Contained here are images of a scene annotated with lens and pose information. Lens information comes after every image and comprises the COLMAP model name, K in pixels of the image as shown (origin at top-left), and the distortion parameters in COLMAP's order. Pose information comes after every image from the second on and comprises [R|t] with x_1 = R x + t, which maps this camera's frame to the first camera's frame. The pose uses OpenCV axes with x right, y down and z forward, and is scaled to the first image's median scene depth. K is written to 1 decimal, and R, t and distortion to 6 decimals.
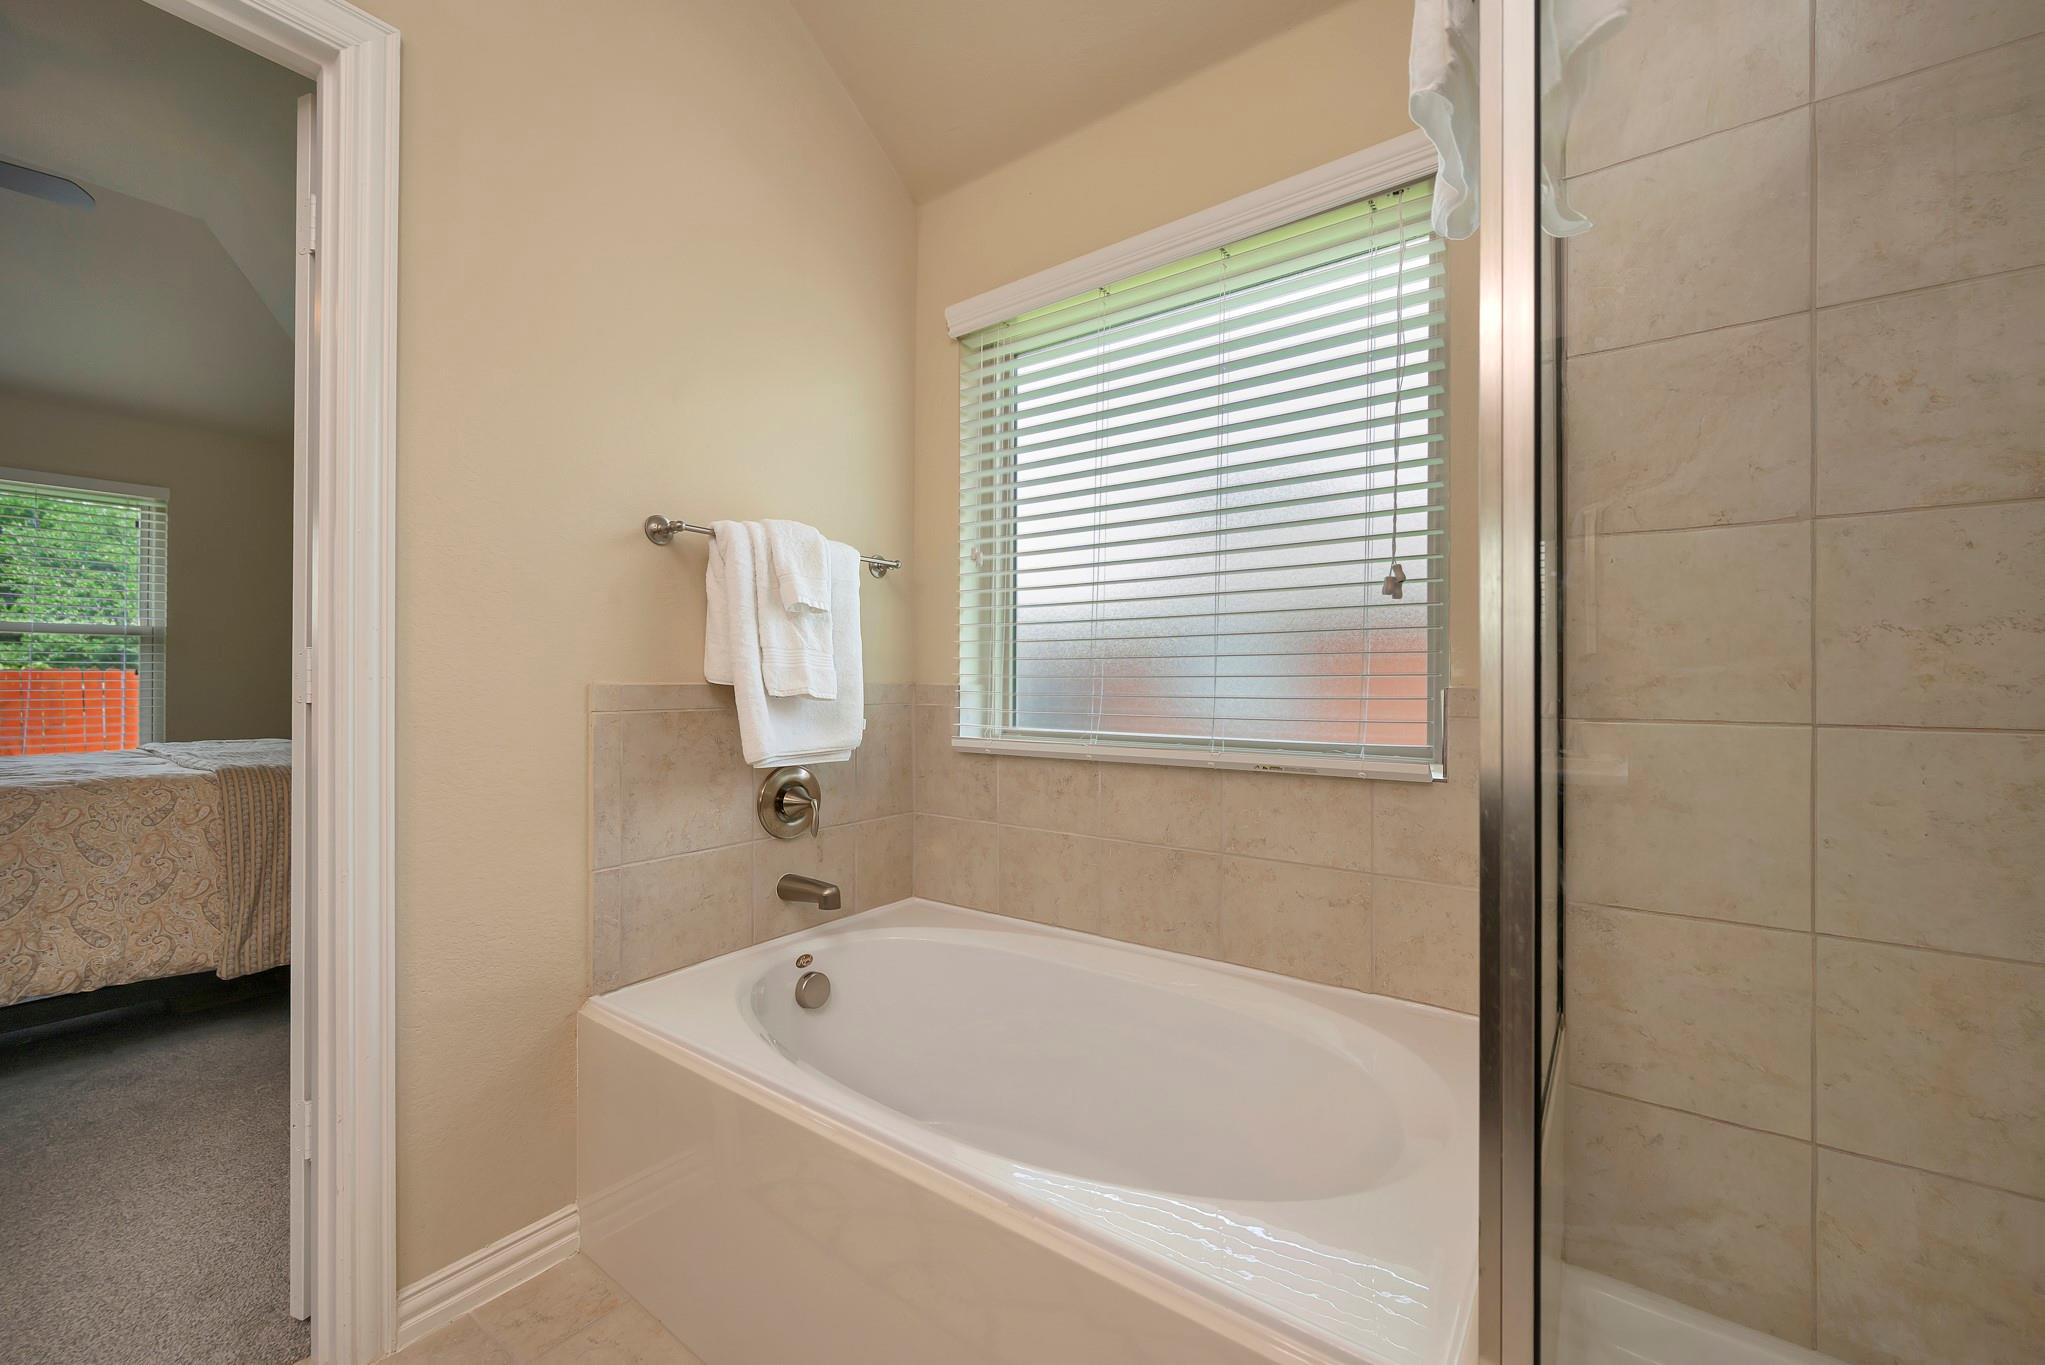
lens RADIAL K [[815.3, 0, 1033.4], [0, 815.3, 671.8], [0, 0, 1]] dist [-0.000524, -0.000384]
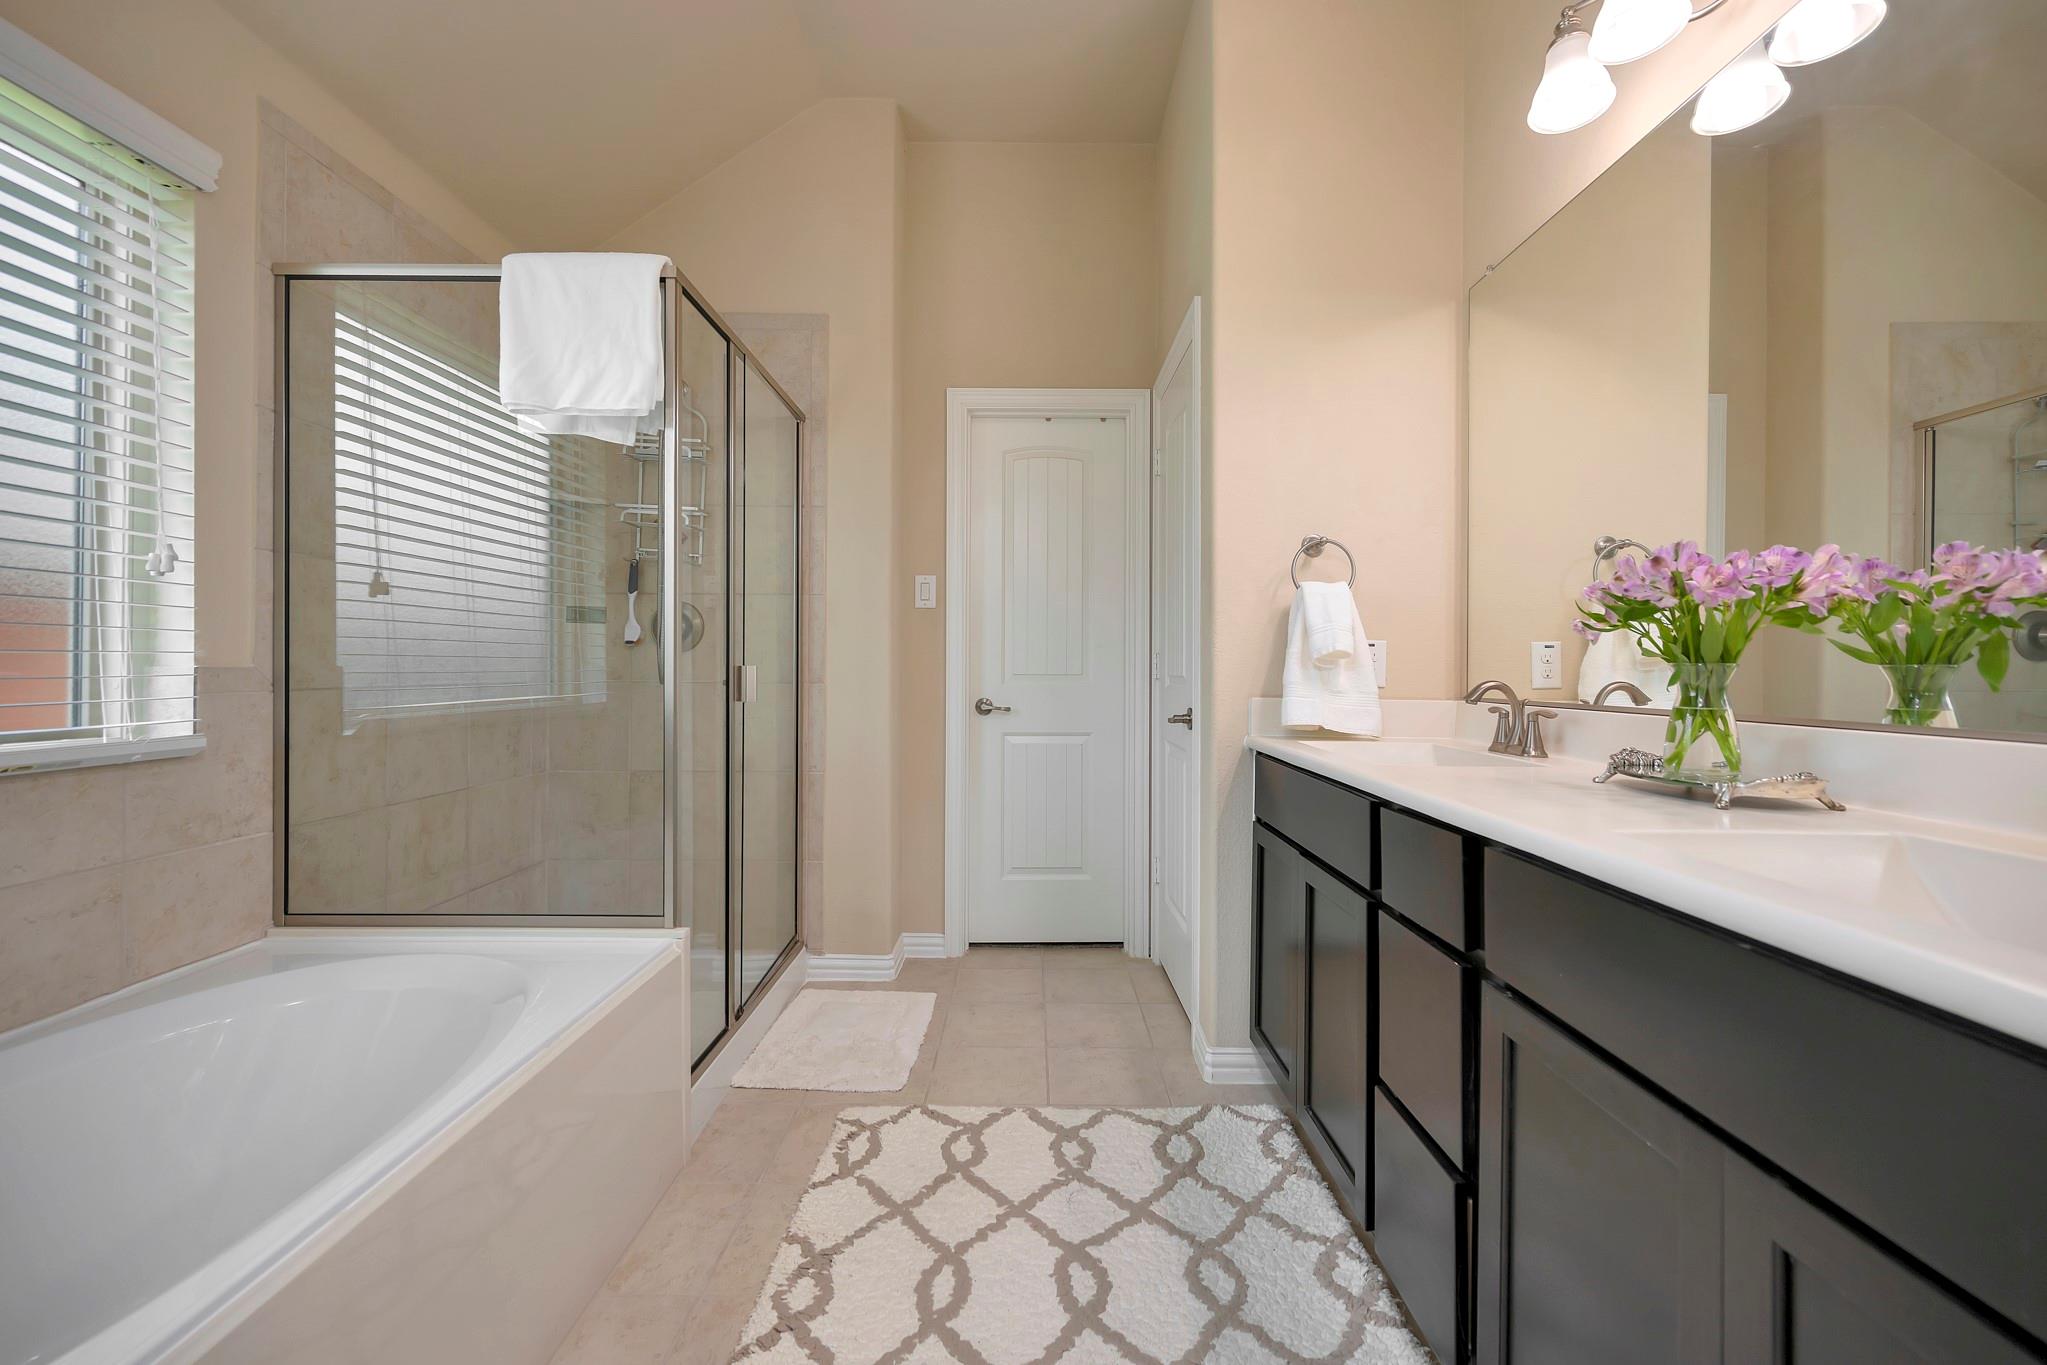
lens RADIAL K [[817.3, 0, 1032.4], [0, 817.3, 663.9], [0, 0, 1]] dist [-0.000837, -0.000184]
pose [[-0.586435, -0.003264, 0.809989, -1.048805], [-0.008154, 0.999965, -0.001874, 0.009847], [-0.809955, -0.007703, -0.586442, 0.754861]]
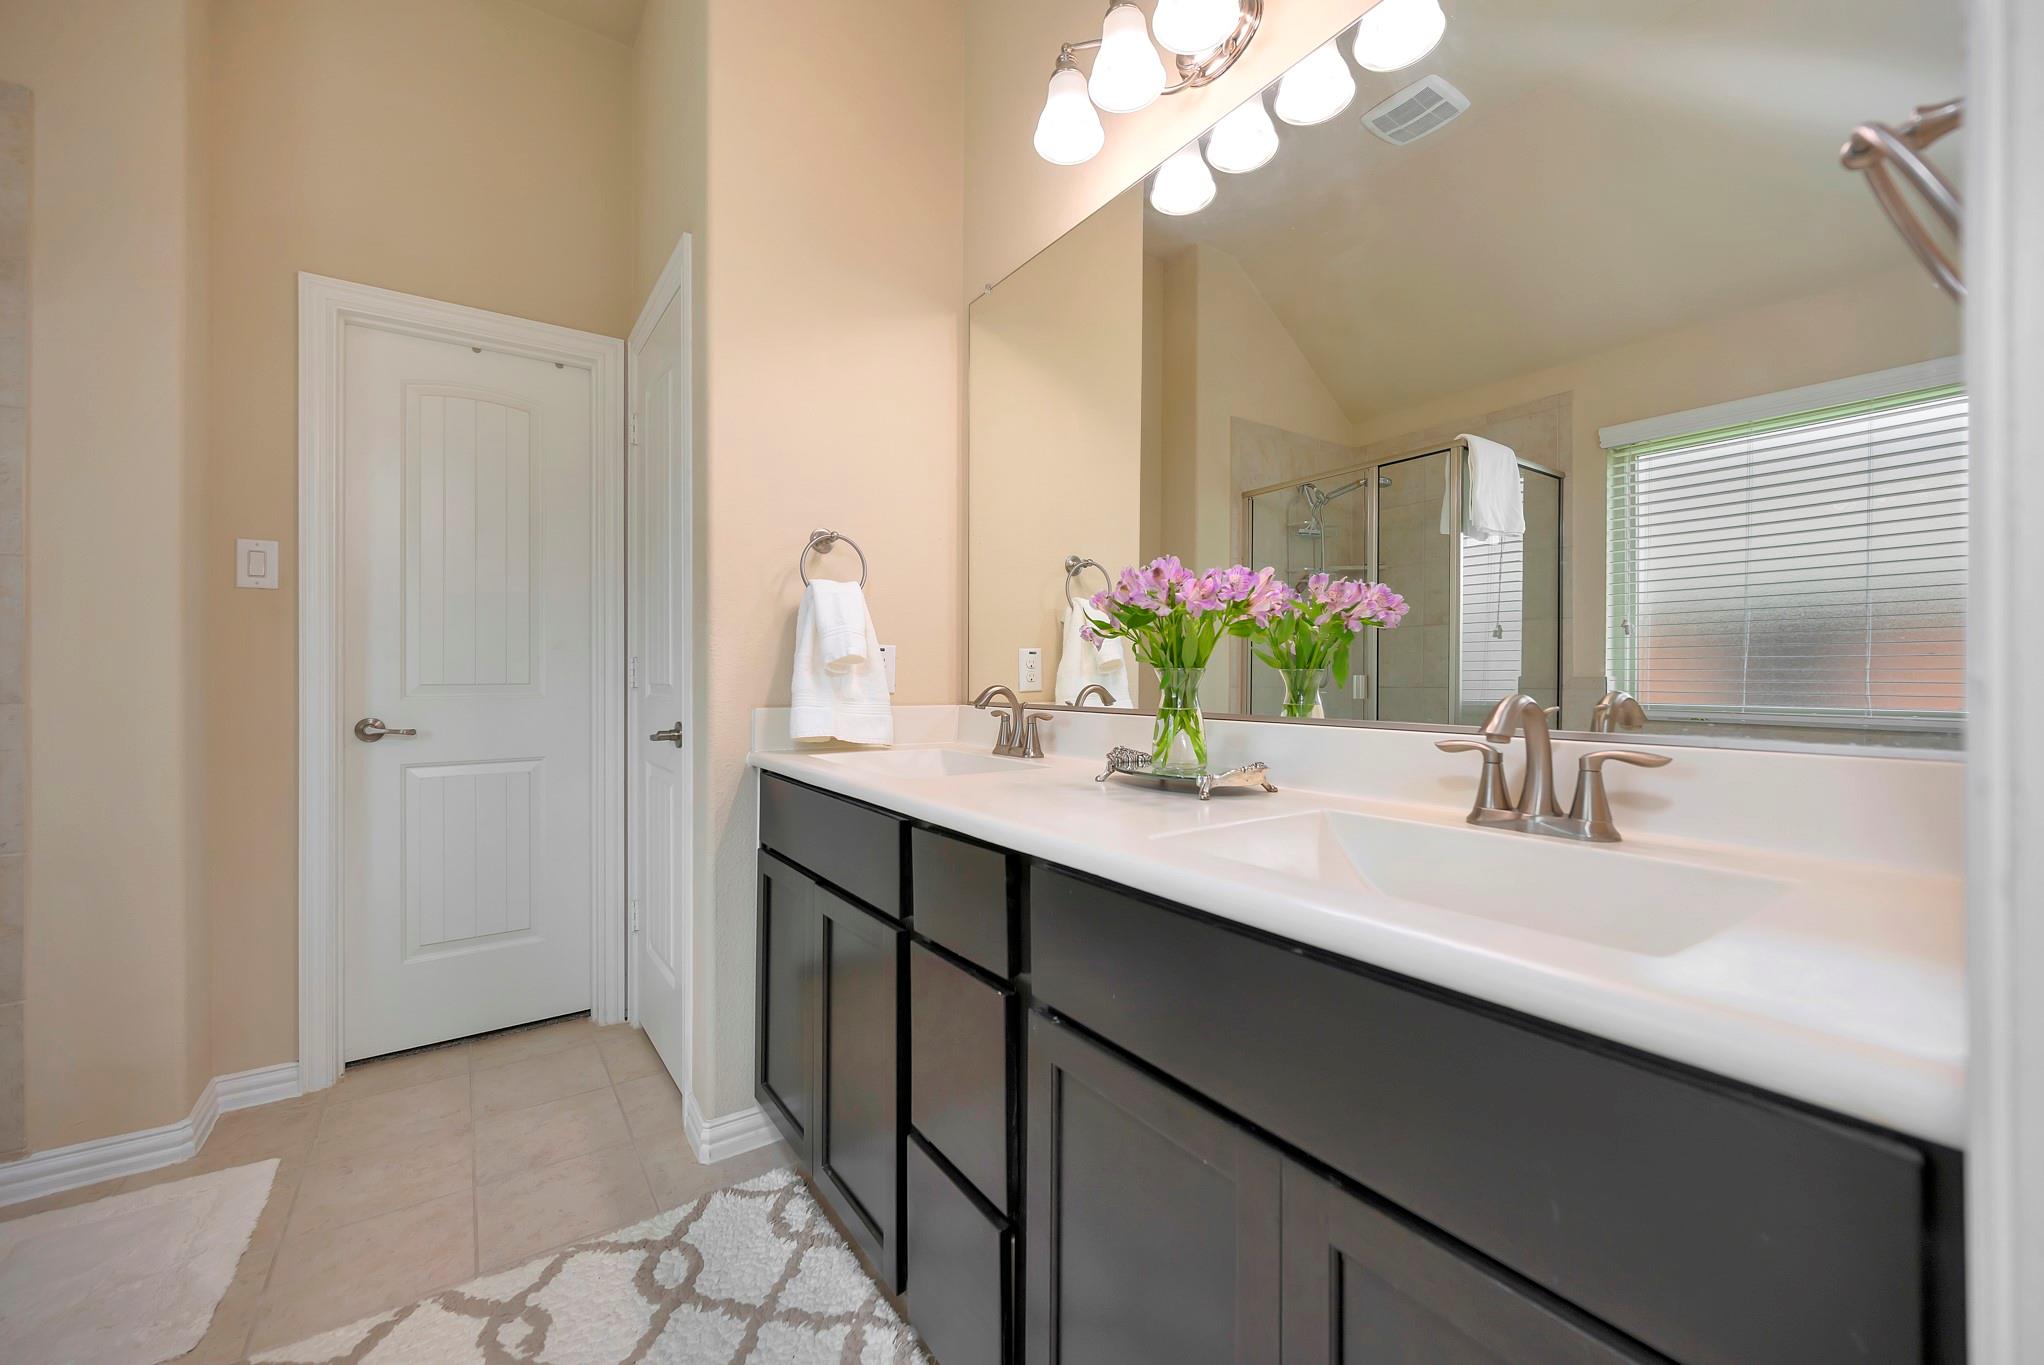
lens RADIAL K [[814.9, 0, 1032.9], [0, 814.9, 671.8], [0, 0, 1]] dist [-0.000524, -0.000384]
pose [[-0.944966, -0.002255, 0.327160, -0.987819], [-0.003281, 0.999991, -0.002583, 0.009556], [-0.327151, -0.003514, -0.944965, 0.701017]]
